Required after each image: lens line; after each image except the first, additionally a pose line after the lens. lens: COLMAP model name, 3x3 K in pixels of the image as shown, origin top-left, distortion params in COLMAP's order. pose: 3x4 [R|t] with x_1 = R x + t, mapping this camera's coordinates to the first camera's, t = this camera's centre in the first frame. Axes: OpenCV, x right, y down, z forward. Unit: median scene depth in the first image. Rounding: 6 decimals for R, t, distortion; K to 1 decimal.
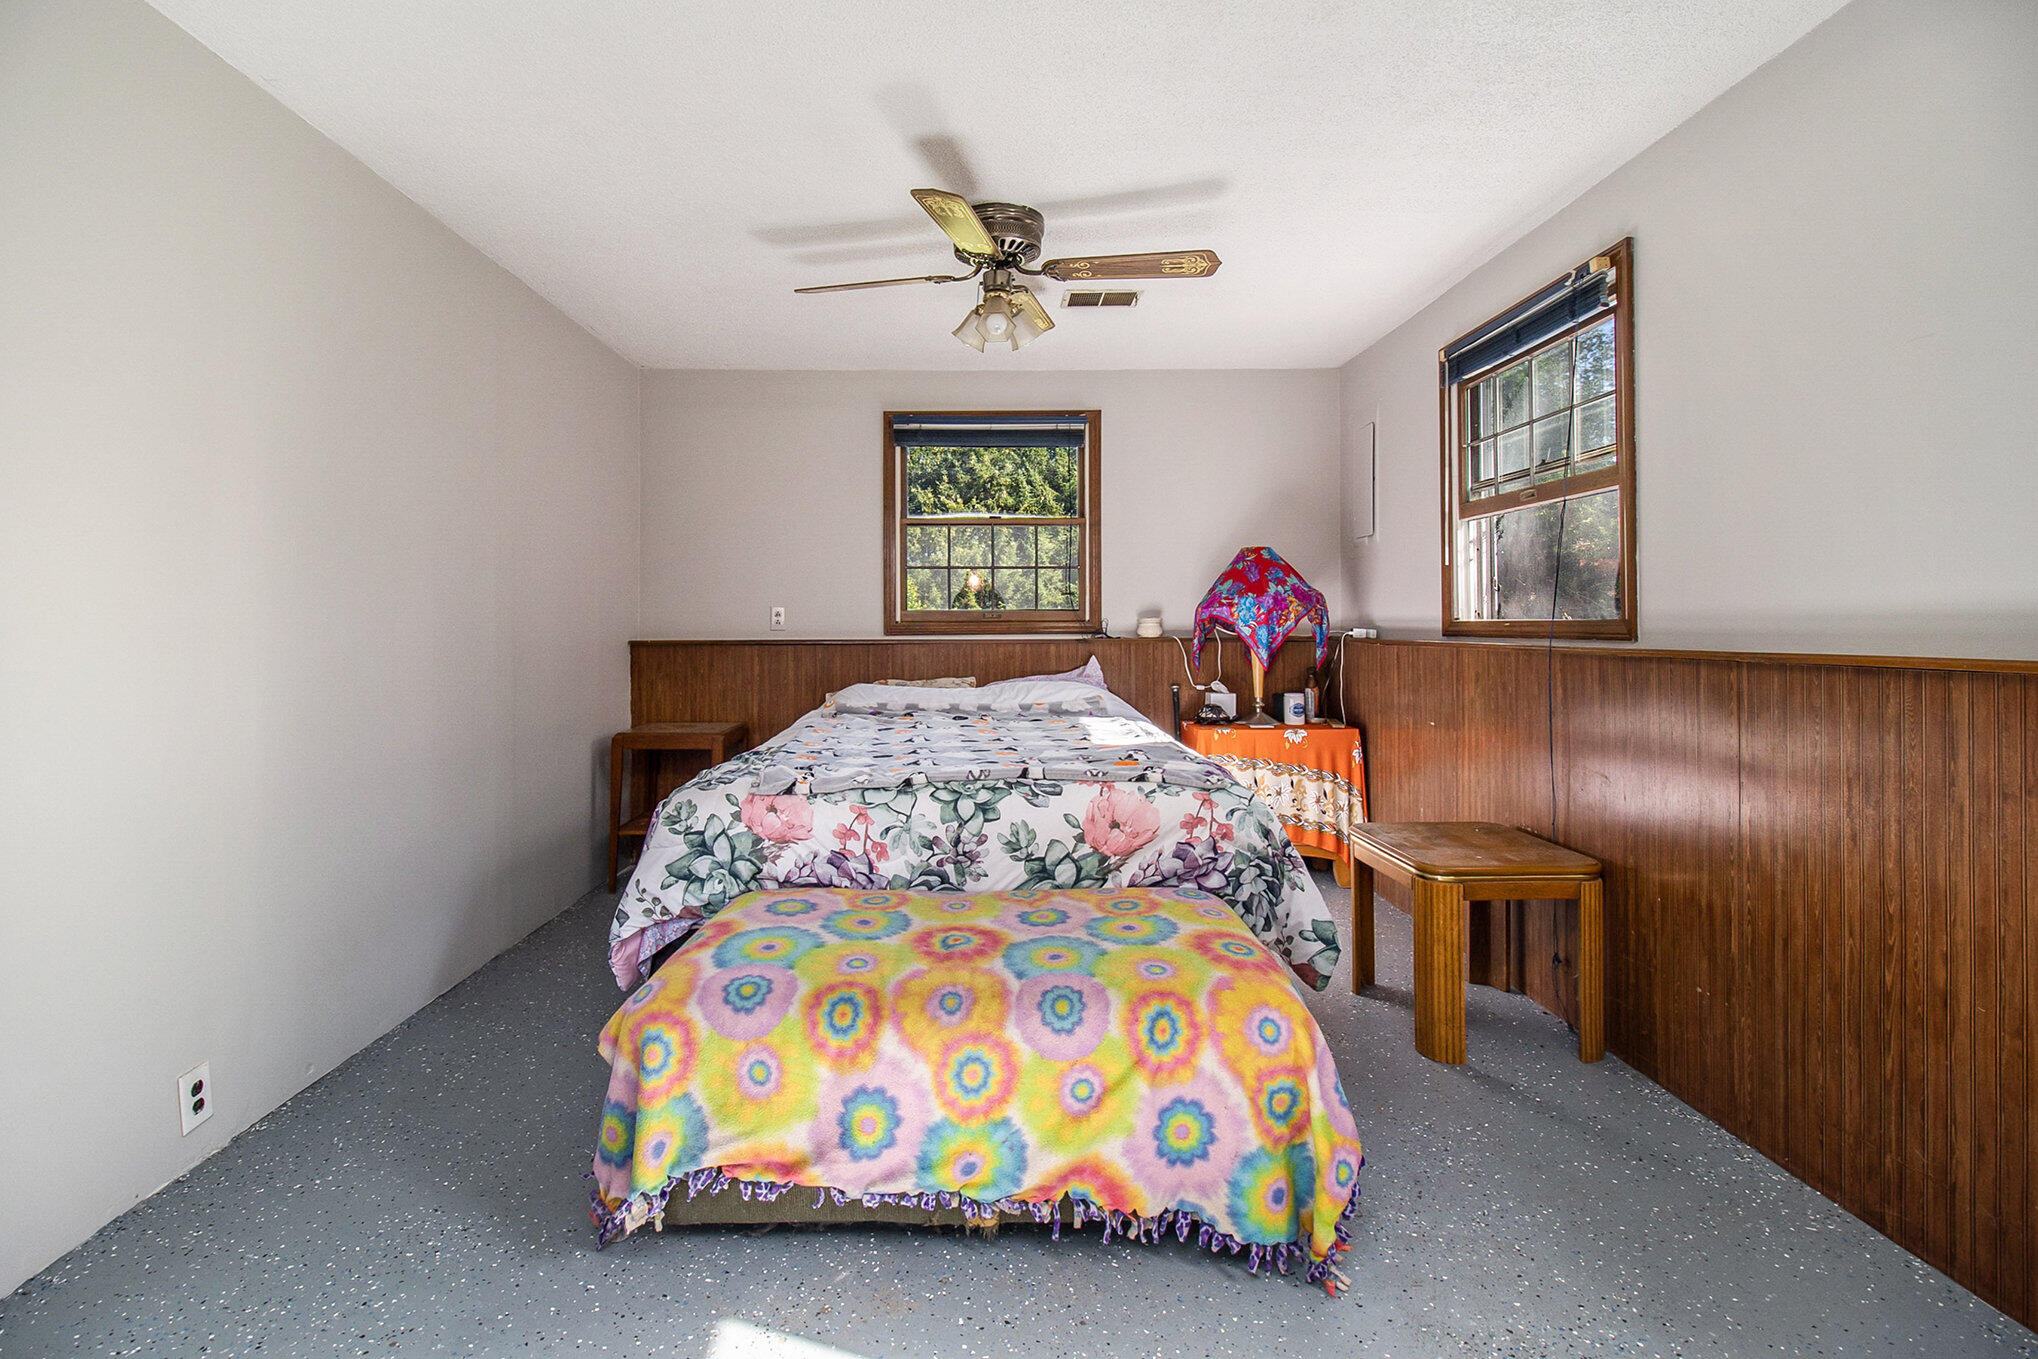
lens RADIAL K [[957.3, 0, 991.4], [0, 957.3, 618.3], [0, 0, 1]] dist [0.003597, -0.012384]
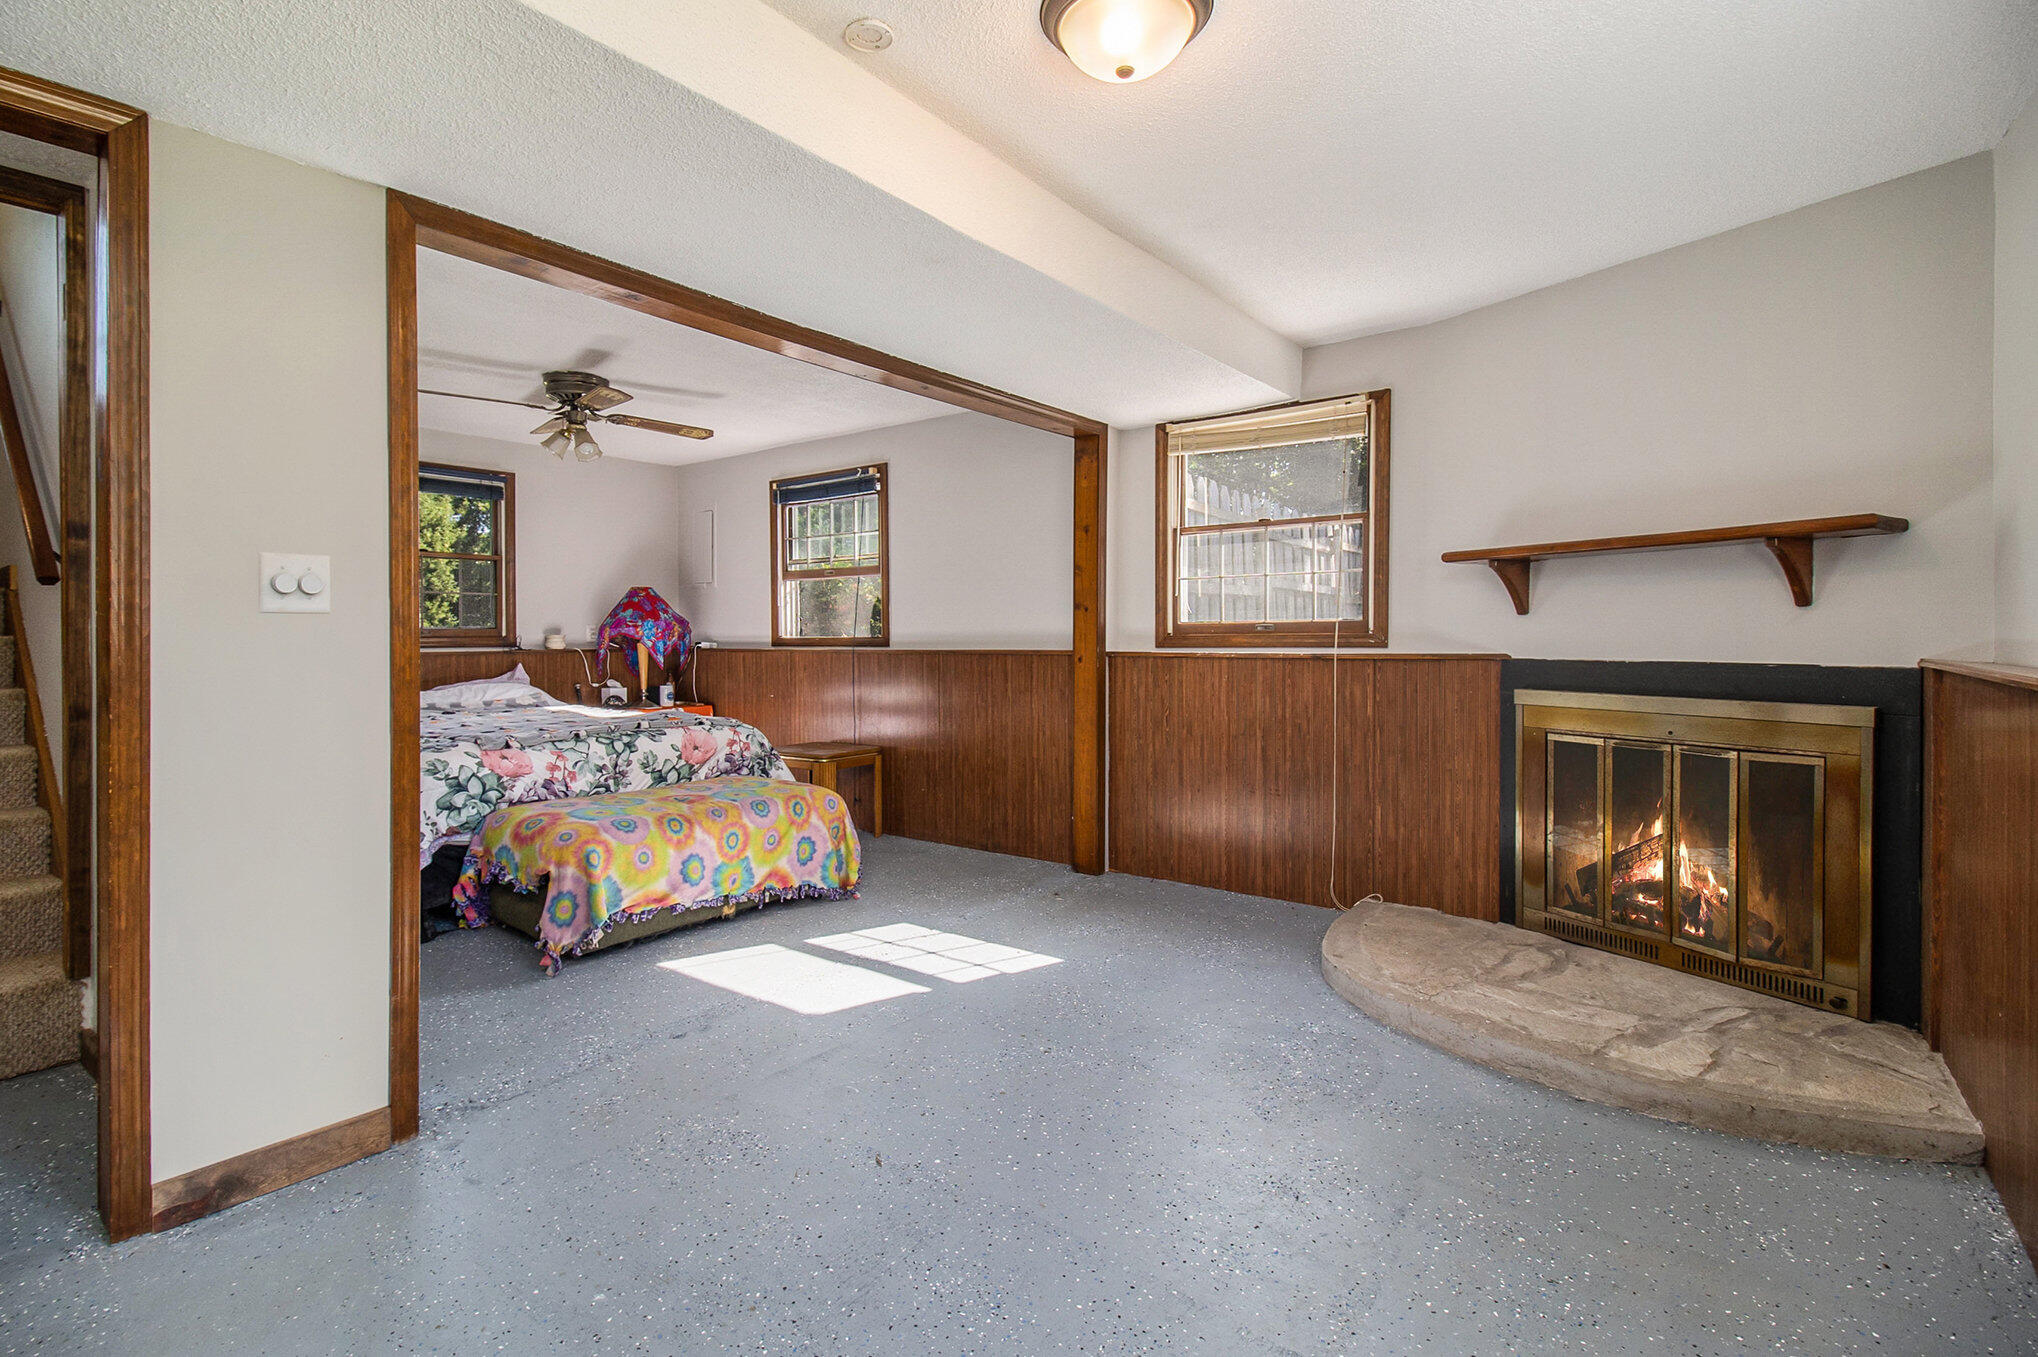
lens RADIAL K [[957.3, 0, 997.8], [0, 957.3, 635.7], [0, 0, 1]] dist [0.003597, -0.012384]
pose [[0.616711, 0.003491, 0.787182, -0.966074], [-0.004193, 0.999991, -0.001149, -0.000226], [-0.787179, -0.002592, 0.616719, -0.594745]]
